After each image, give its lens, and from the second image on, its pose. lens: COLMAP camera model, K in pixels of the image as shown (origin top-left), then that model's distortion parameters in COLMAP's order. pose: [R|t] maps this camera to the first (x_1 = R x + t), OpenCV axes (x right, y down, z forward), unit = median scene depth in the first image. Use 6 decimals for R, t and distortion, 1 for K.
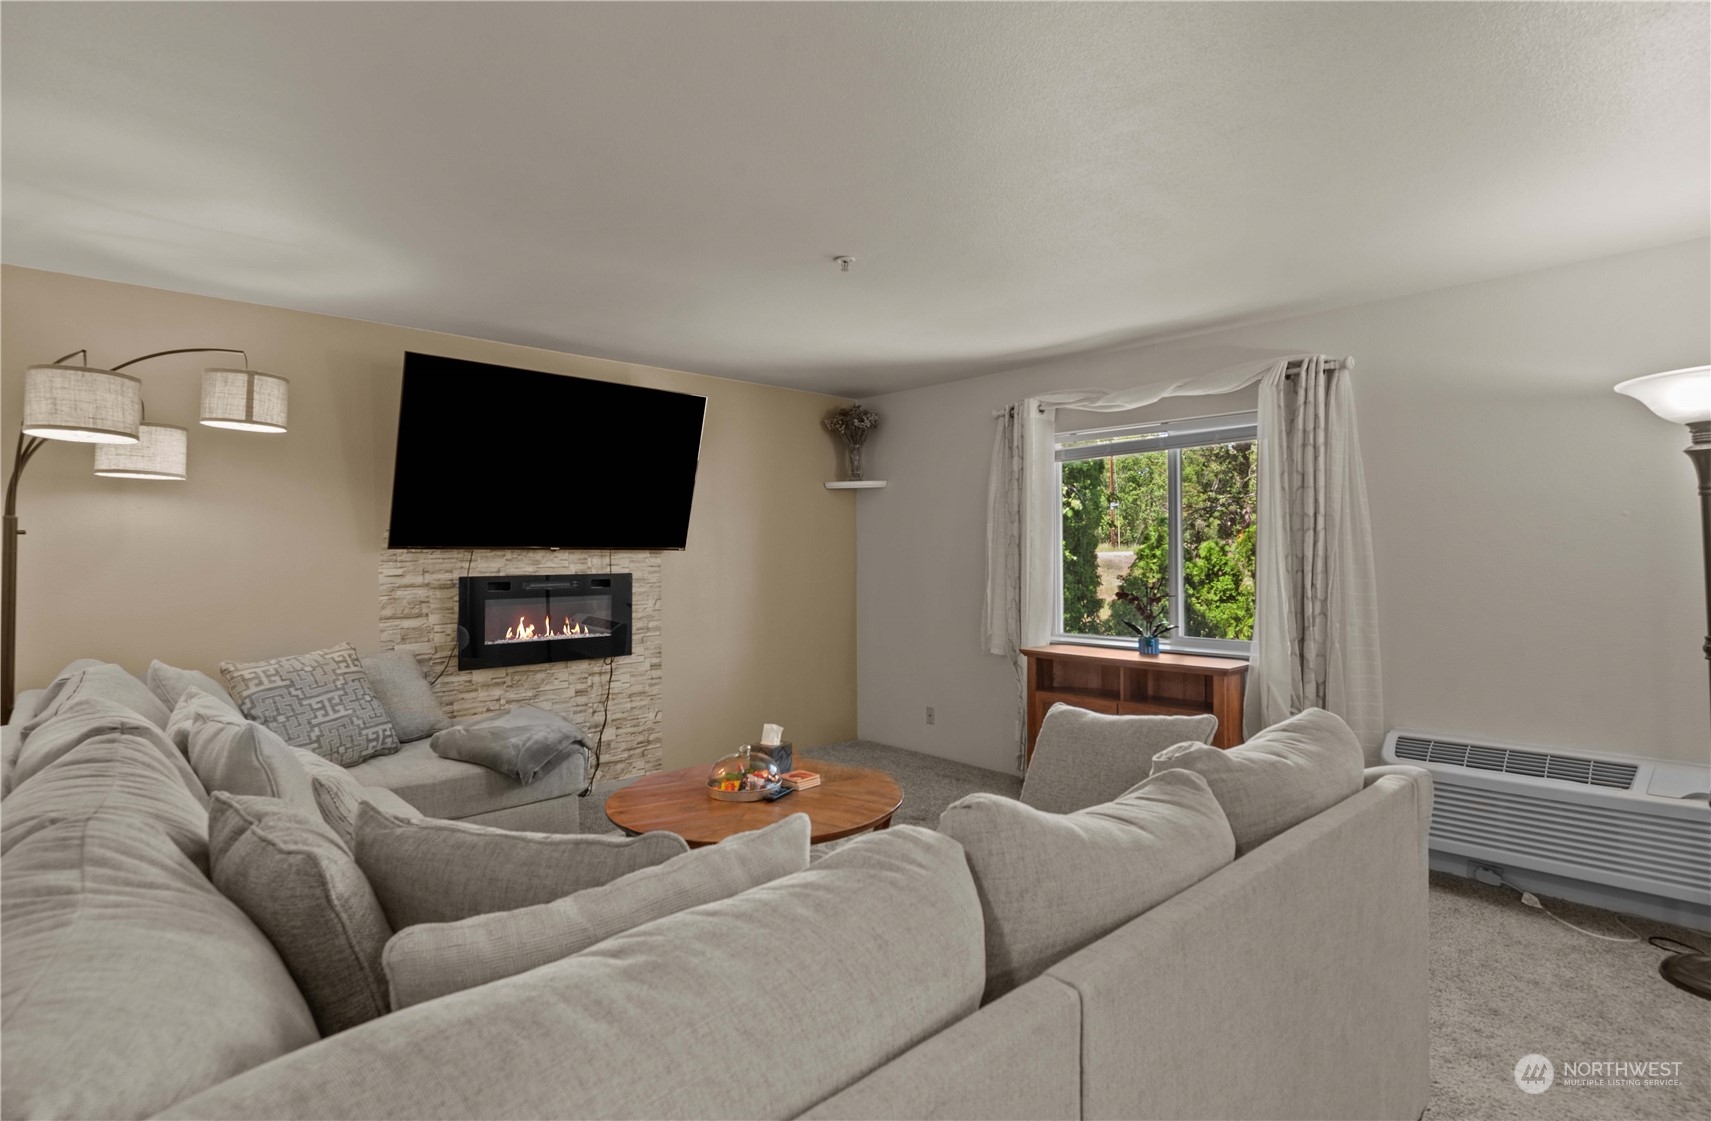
lens RADIAL K [[863.7, 0, 878.7], [0, 863.7, 542.3], [0, 0, 1]] dist [0.003162, 0.001037]
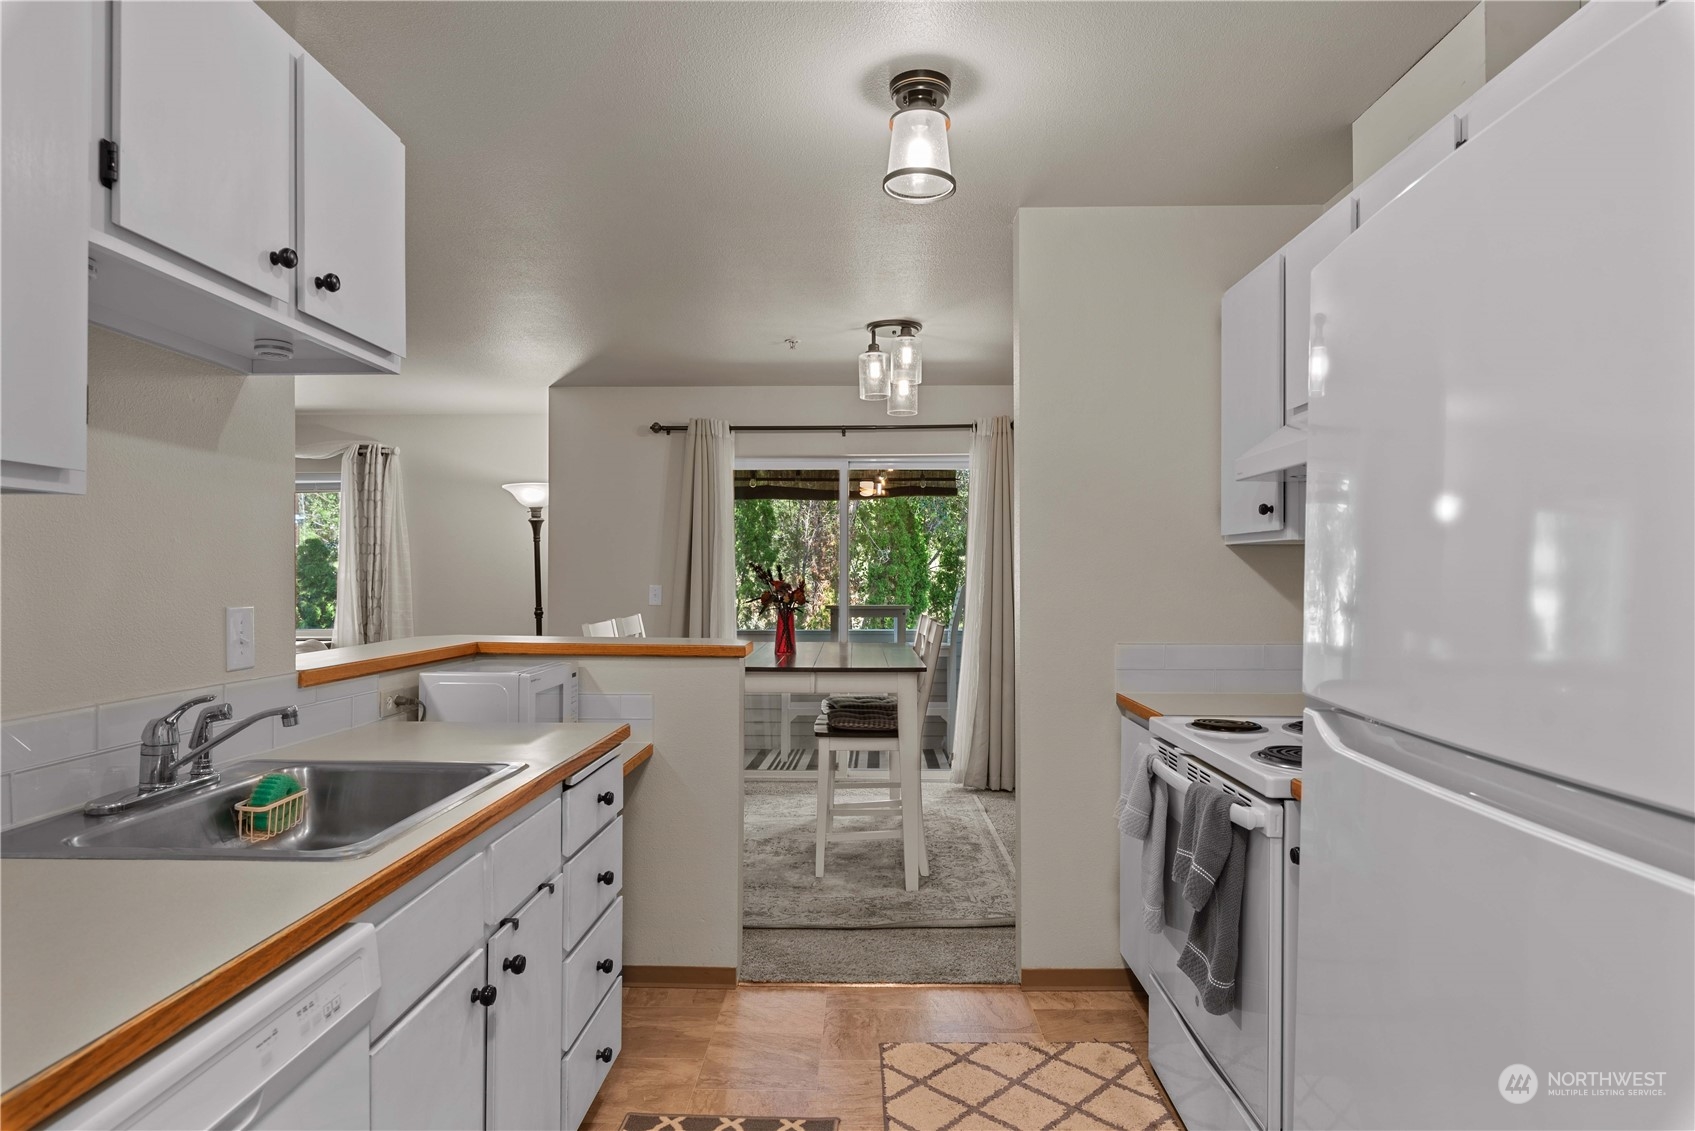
lens RADIAL K [[956.0, 0, 848.4], [0, 956.0, 570.8], [0, 0, 1]] dist [-0.002260, -0.001643]
pose [[0.708195, 0.007581, 0.705976, -0.098333], [-0.012053, 0.999926, 0.001354, 0.003164], [-0.705914, -0.009468, 0.708234, -0.733430]]
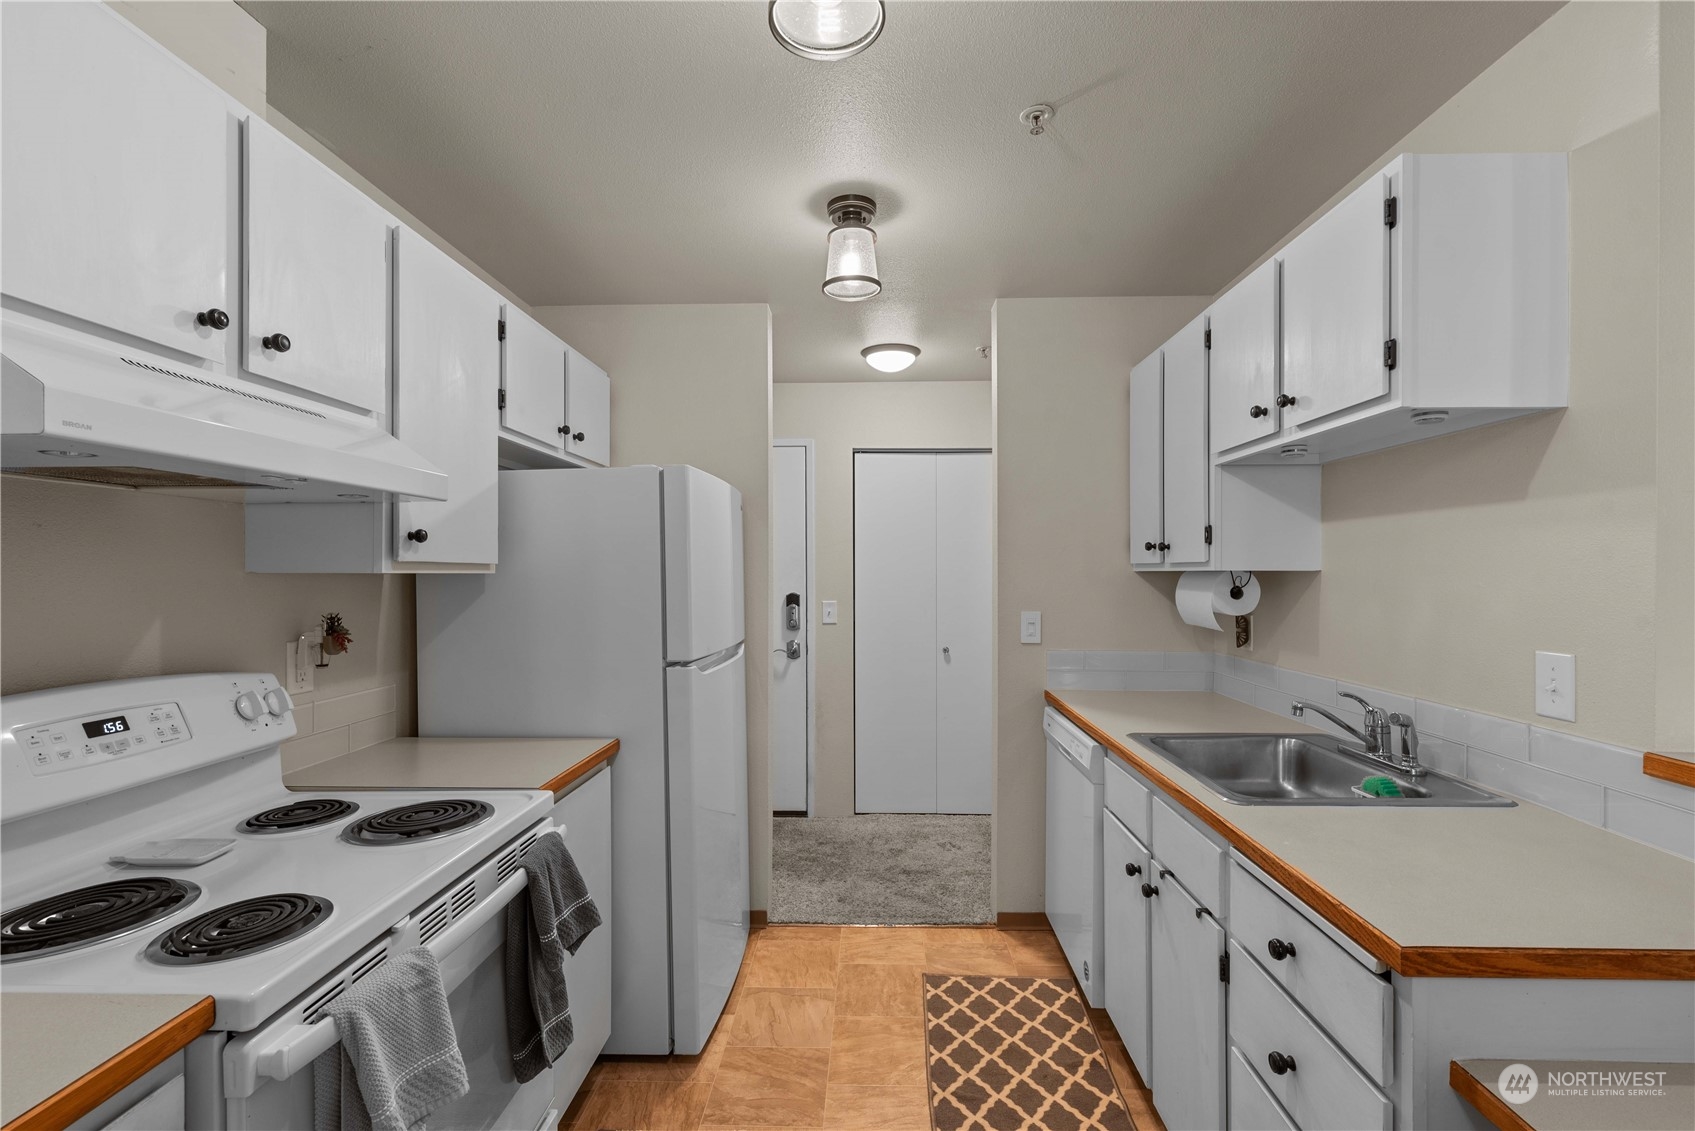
lens RADIAL K [[737.2, 0, 852.0], [0, 737.2, 570.1], [0, 0, 1]] dist [0.001062, -0.000858]
pose [[-0.716128, 0.001903, -0.697966, 0.449803], [0.011929, 0.999884, -0.009512, -0.012954], [0.697867, -0.015138, -0.716068, -0.220967]]
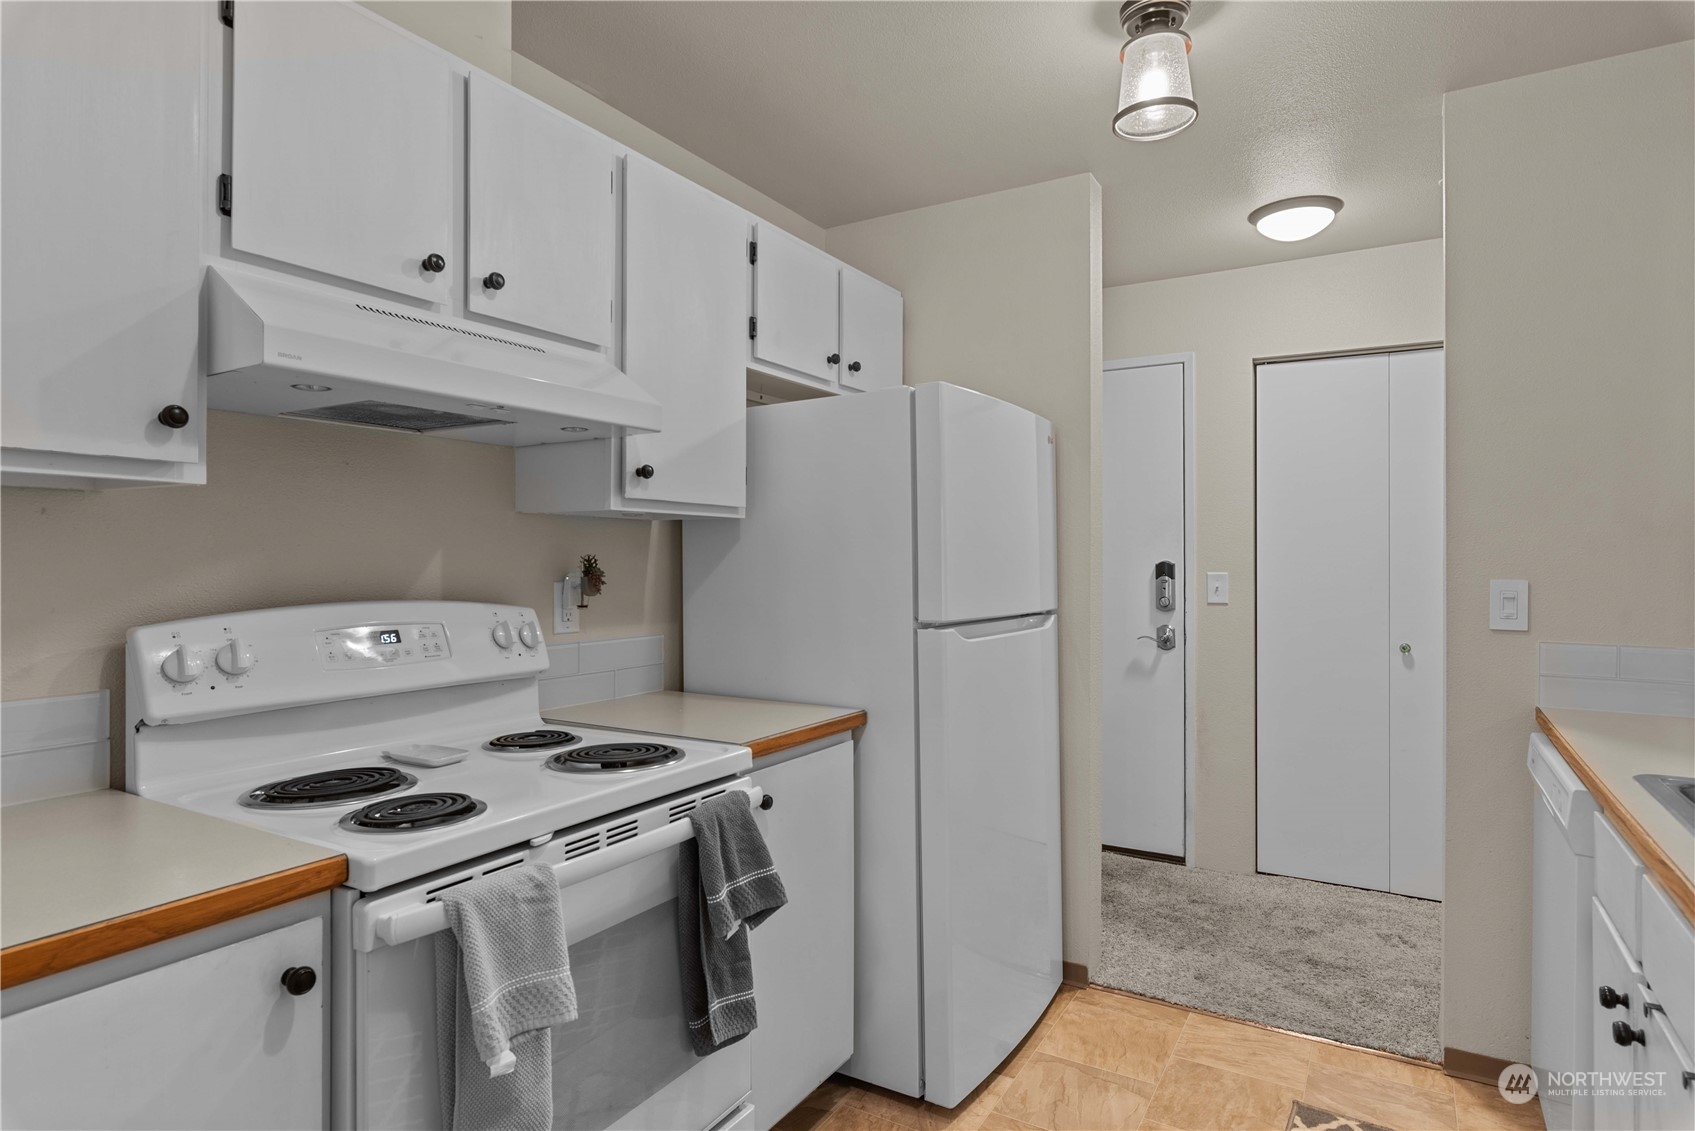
lens RADIAL K [[922.1, 0, 846.1], [0, 922.1, 554.0], [0, 0, 1]] dist [0.001805, -0.002268]
pose [[-0.965075, 0.000680, -0.261974, 0.369654], [0.004677, 0.999882, -0.014633, 0.010749], [0.261933, -0.015347, -0.964964, -0.181721]]
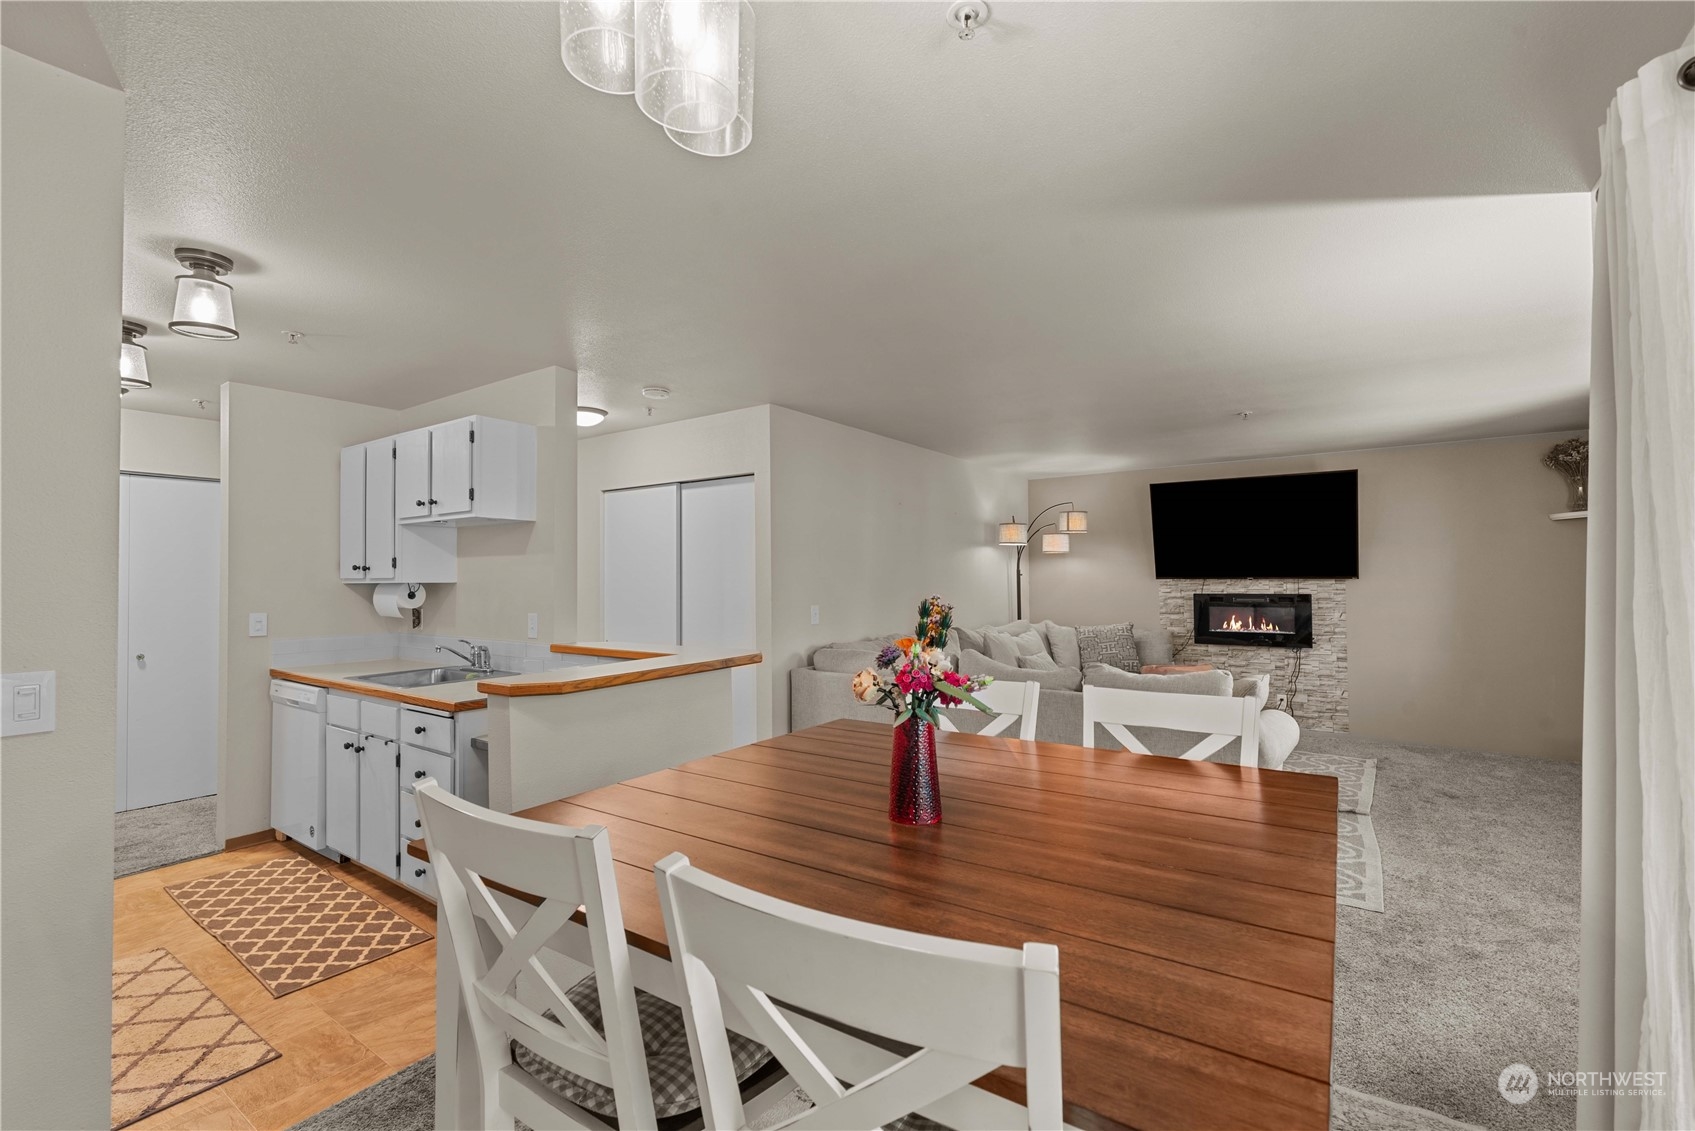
lens RADIAL K [[733.4, 0, 851.8], [0, 733.4, 567.5], [0, 0, 1]] dist [0.002031, -0.000269]
pose [[0.196761, -0.013451, -0.980359, 0.899860], [0.018257, 0.999783, -0.010054, -0.014068], [0.980282, -0.015920, 0.196964, -0.045100]]
